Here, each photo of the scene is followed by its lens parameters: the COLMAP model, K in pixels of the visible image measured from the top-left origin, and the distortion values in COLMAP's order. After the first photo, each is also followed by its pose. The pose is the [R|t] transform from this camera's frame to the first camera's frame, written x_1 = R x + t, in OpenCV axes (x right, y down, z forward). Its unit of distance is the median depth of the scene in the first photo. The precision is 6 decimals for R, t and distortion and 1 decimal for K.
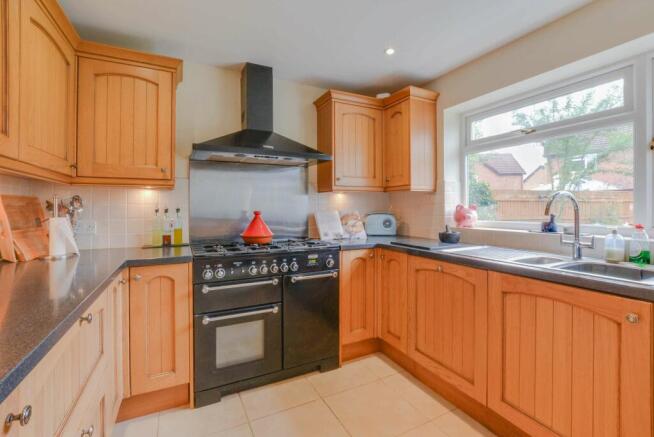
lens RADIAL K [[289.9, 0, 337.2], [0, 289.9, 207.9], [0, 0, 1]] dist [-0.009329, -0.000011]
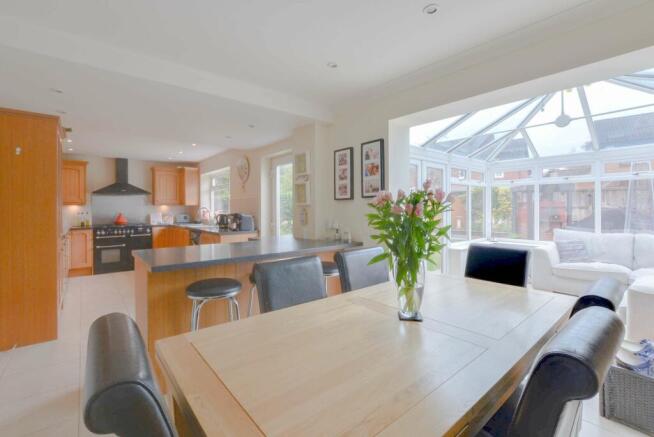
lens RADIAL K [[289.9, 0, 334.6], [0, 289.9, 209.6], [0, 0, 1]] dist [-0.009329, -0.000011]
pose [[0.976787, -0.006561, 0.214111, 1.265500], [0.006947, 0.999975, -0.001049, -0.006025], [-0.214099, 0.002512, 0.976809, -2.375192]]
